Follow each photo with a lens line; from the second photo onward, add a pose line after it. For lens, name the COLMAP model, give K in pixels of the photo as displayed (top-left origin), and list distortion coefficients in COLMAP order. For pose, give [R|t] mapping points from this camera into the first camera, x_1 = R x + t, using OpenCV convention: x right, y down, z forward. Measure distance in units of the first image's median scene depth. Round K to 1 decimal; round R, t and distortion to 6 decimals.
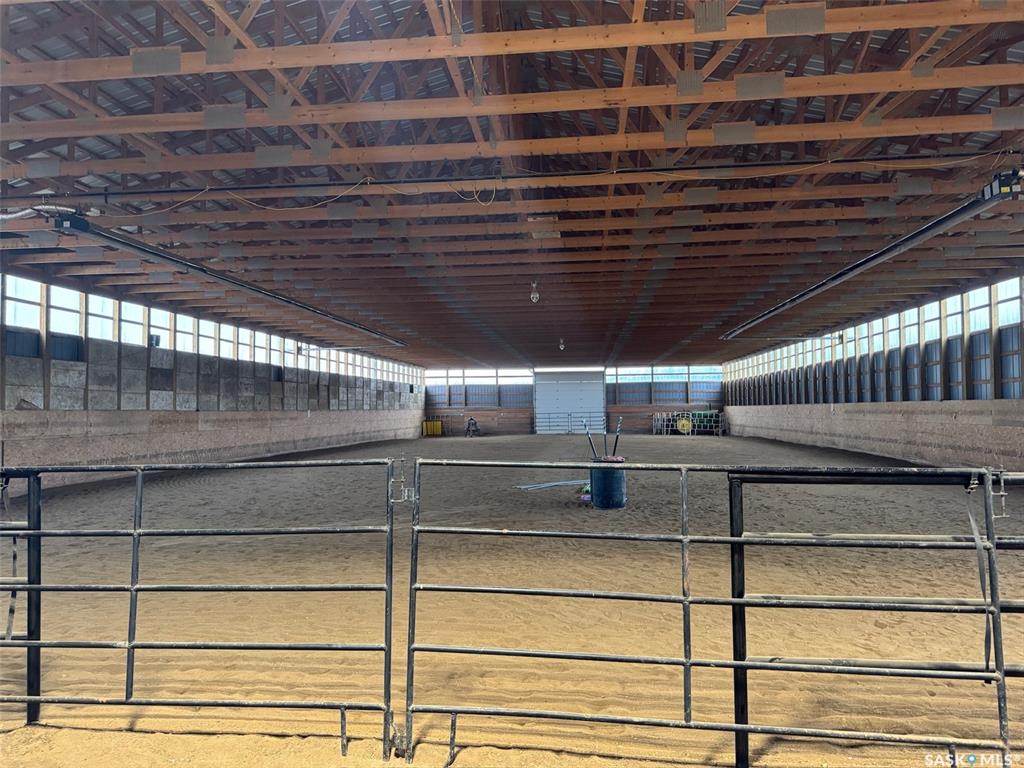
lens RADIAL K [[761.6, 0, 512.0], [0, 761.6, 384.0], [0, 0, 1]] dist [0.076081, -0.044323]
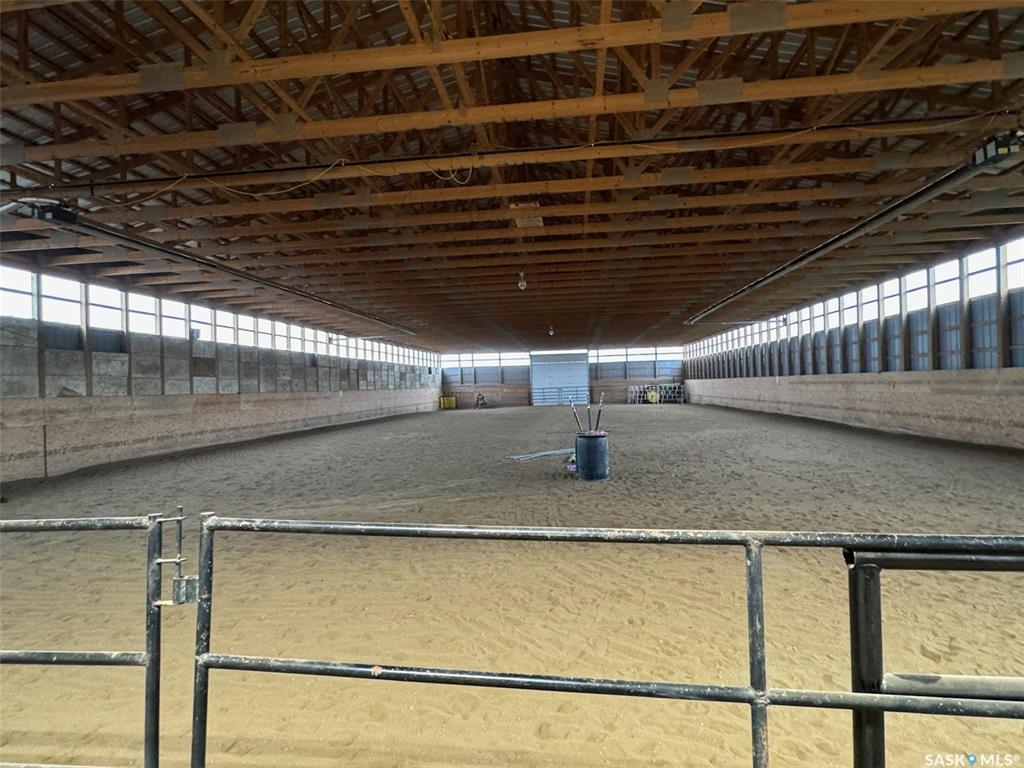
lens RADIAL K [[561.1, 0, 512.0], [0, 561.1, 384.0], [0, 0, 1]] dist [-0.036376, 0.051712]
pose [[0.999691, -0.019355, -0.015581, 0.021442], [0.019862, 0.999255, 0.033104, 0.000608], [0.014928, -0.033403, 0.999330, 0.164420]]
